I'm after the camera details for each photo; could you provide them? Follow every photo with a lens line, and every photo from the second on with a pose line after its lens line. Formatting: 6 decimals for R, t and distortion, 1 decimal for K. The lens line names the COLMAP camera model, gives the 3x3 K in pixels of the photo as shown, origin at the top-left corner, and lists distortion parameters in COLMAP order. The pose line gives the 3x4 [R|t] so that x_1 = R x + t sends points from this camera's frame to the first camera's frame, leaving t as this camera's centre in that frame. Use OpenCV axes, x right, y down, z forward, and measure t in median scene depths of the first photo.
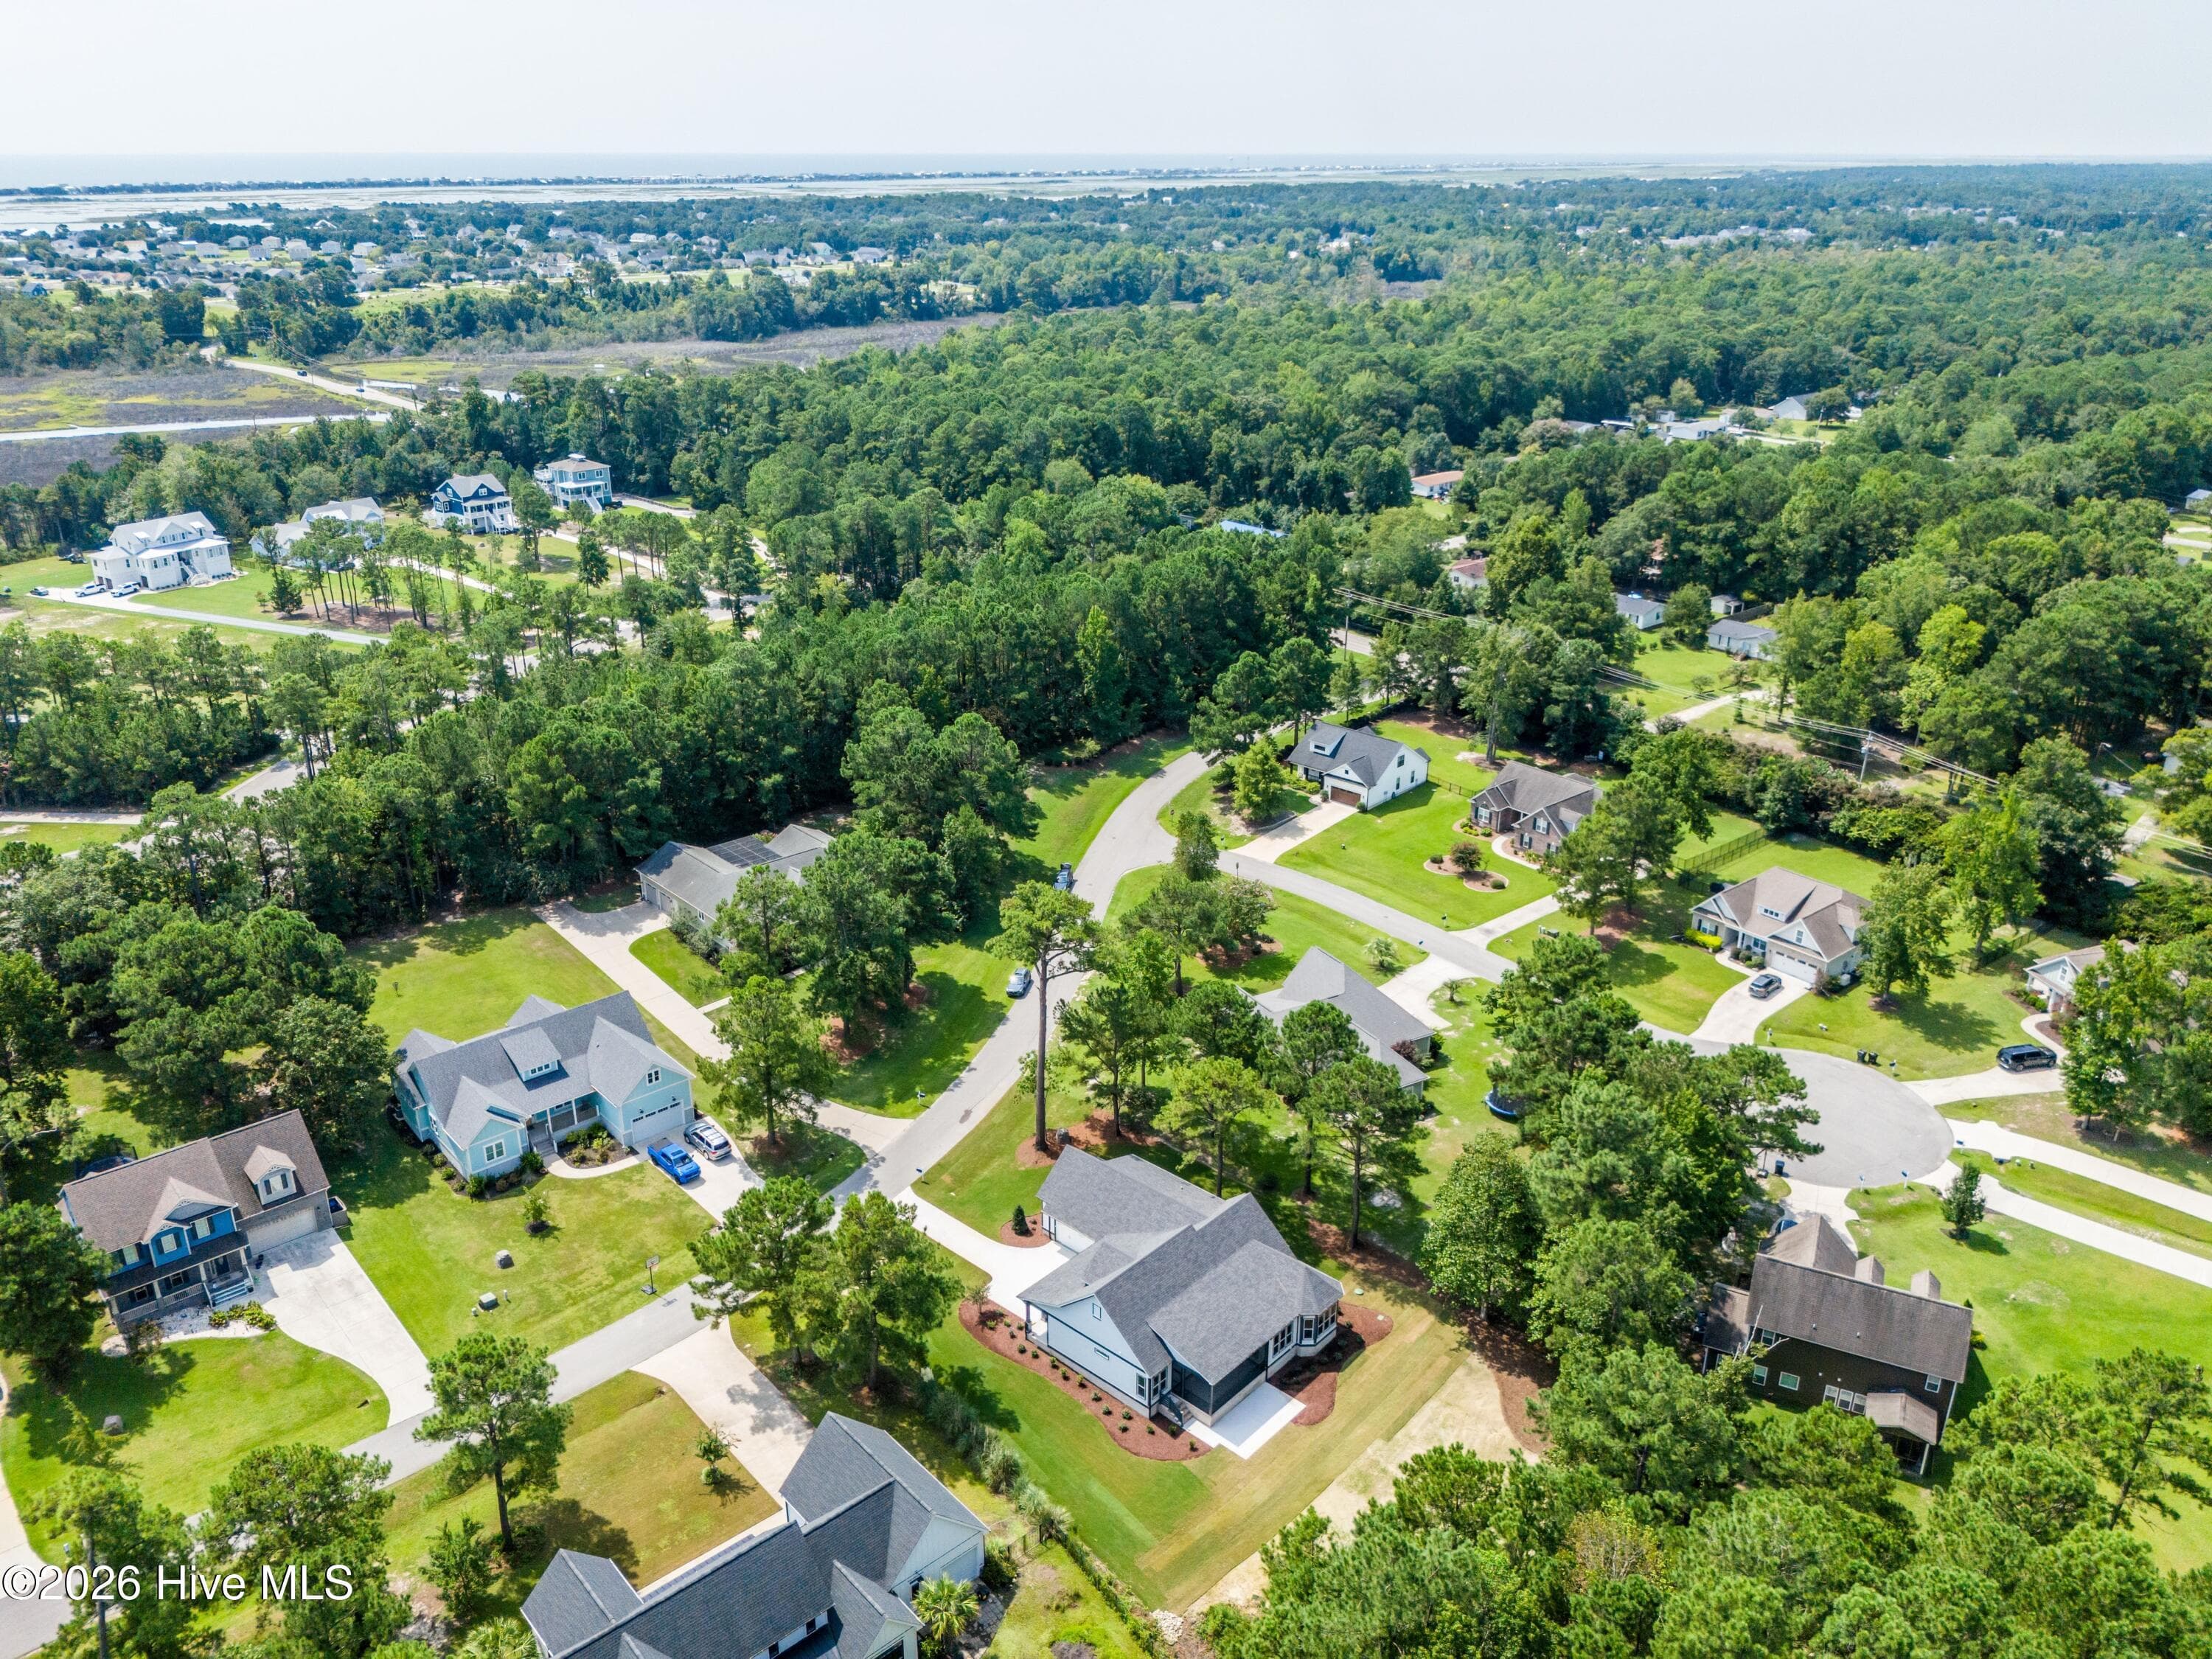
lens RADIAL K [[1668.9, 0, 1105.3], [0, 1668.9, 828.4], [0, 0, 1]] dist [0.053231, -0.061003]
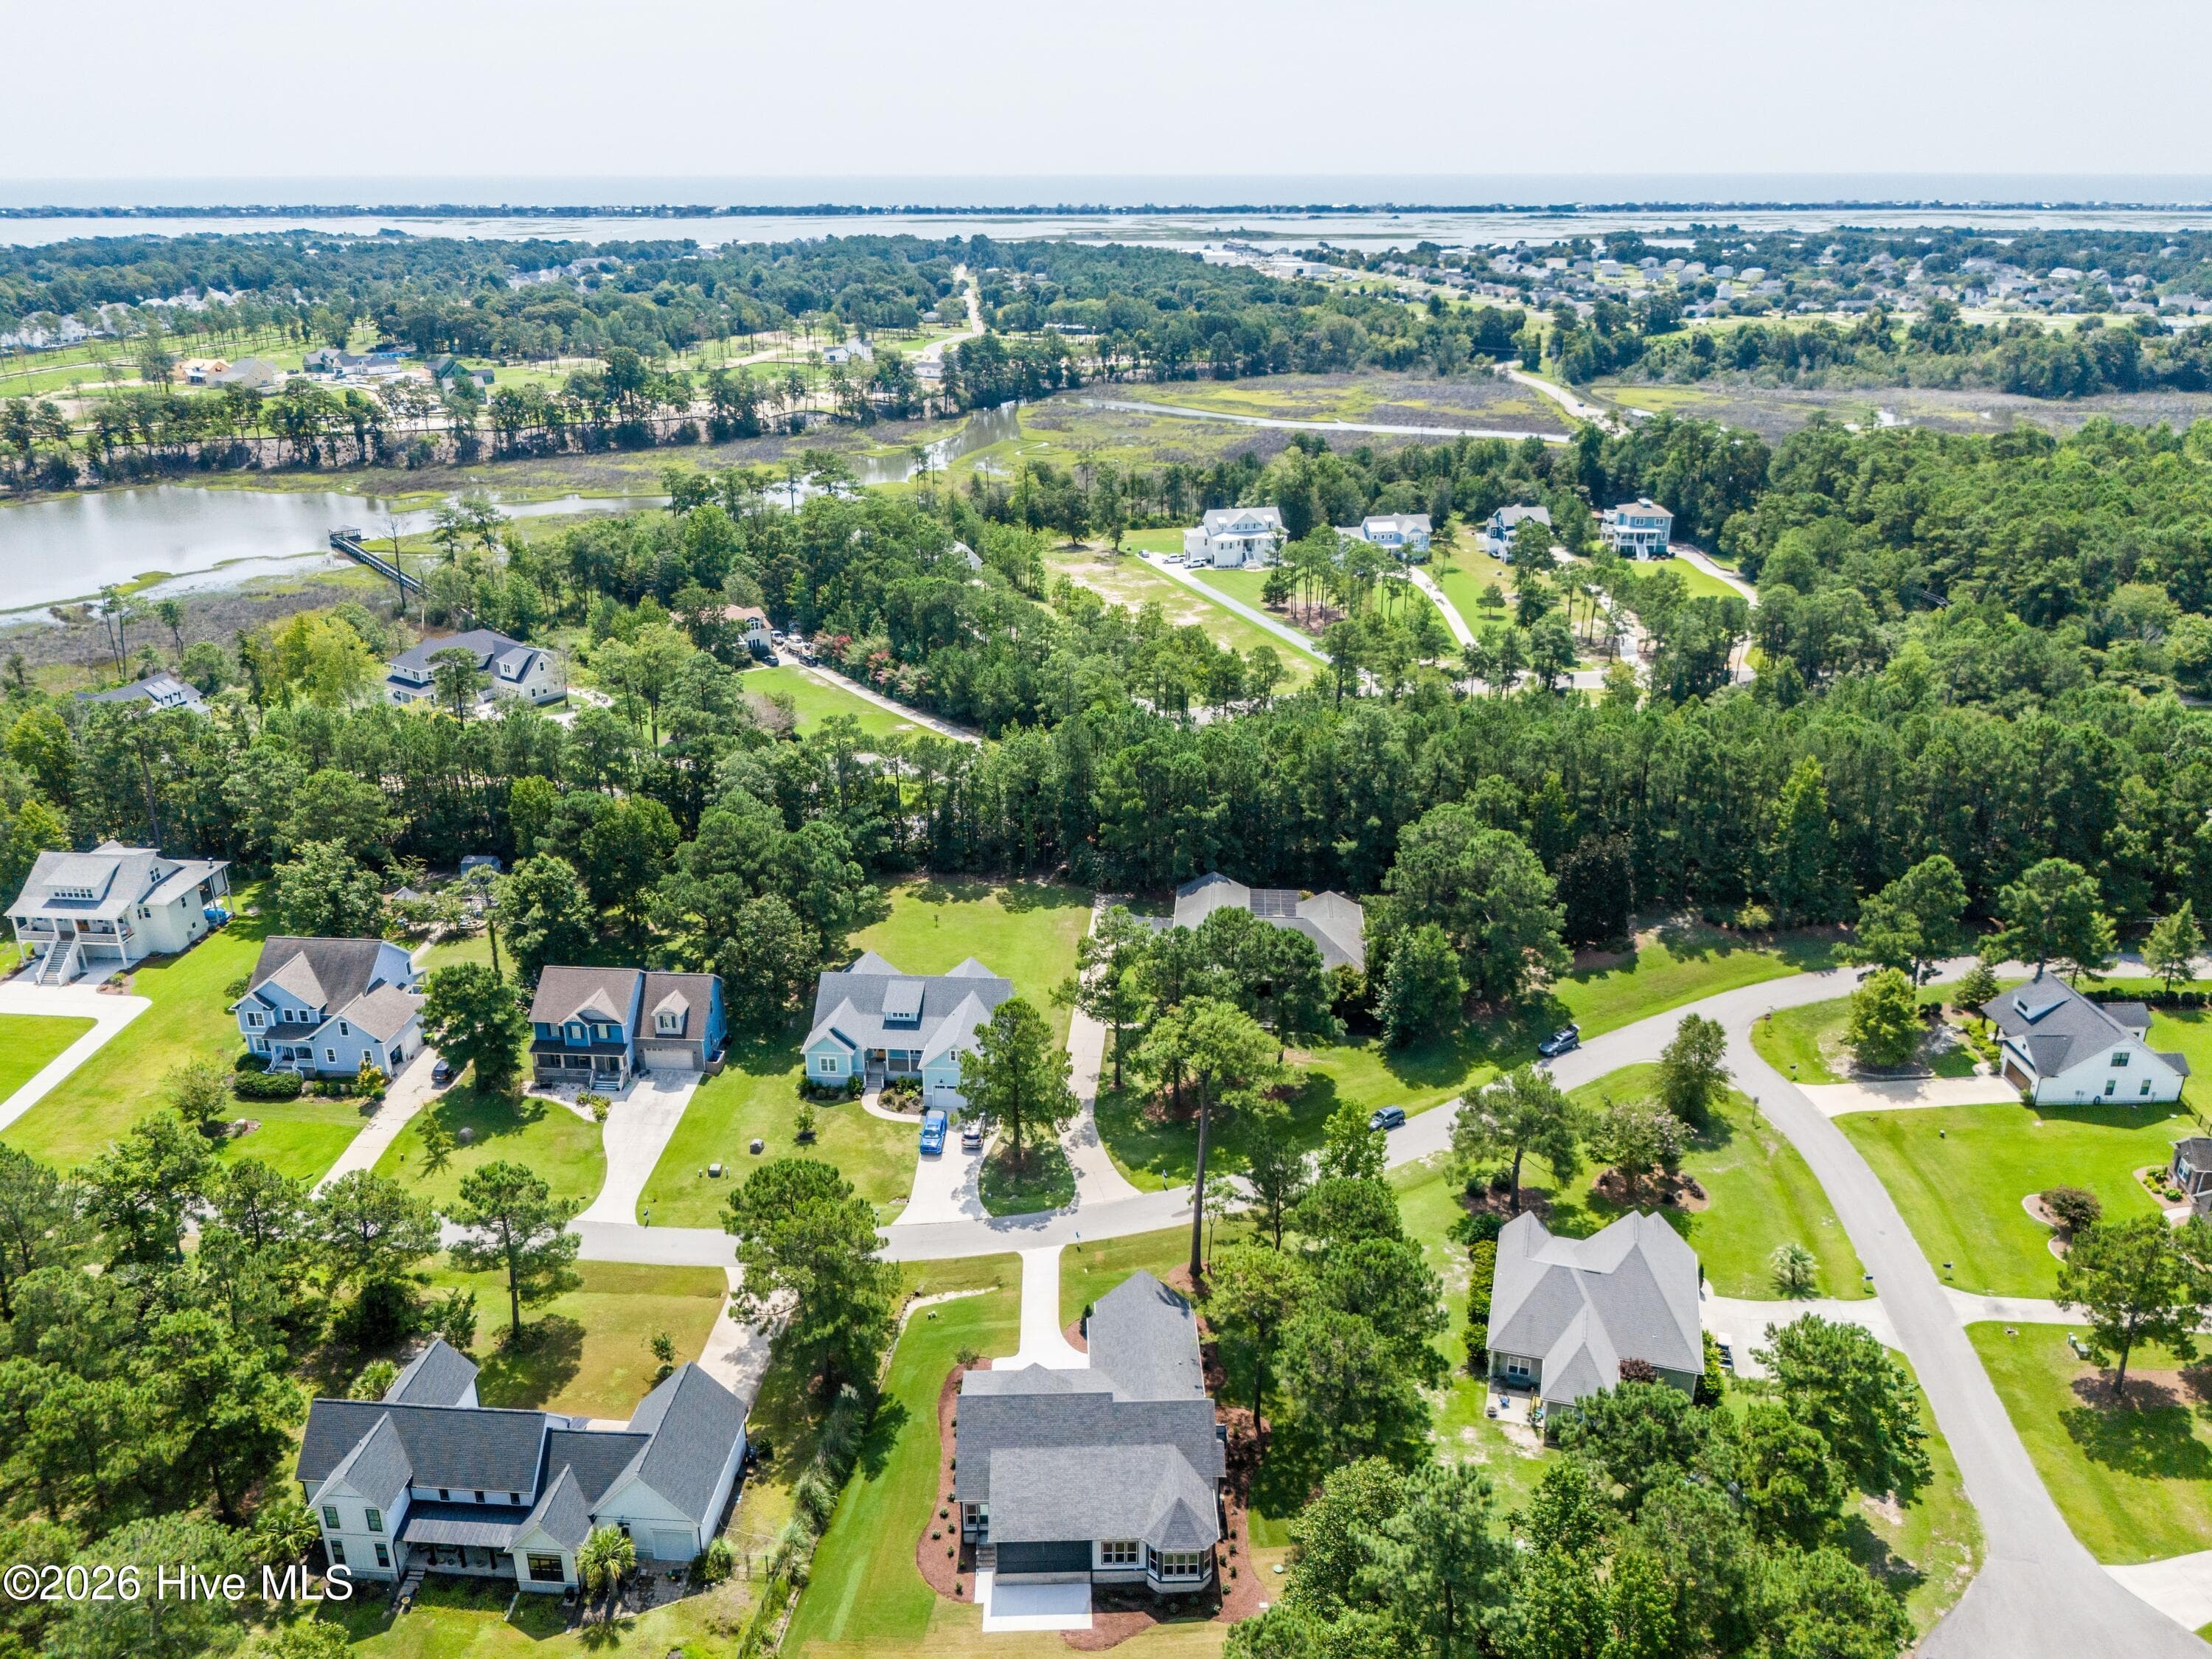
lens RADIAL K [[1668.9, 0, 1103.6], [0, 1668.9, 844.1], [0, 0, 1]] dist [0.053231, -0.061003]
pose [[0.695559, 0.271190, -0.665322, 0.329098], [-0.272587, 0.956400, 0.104860, -0.085575], [0.664751, 0.108422, 0.739155, 0.151272]]
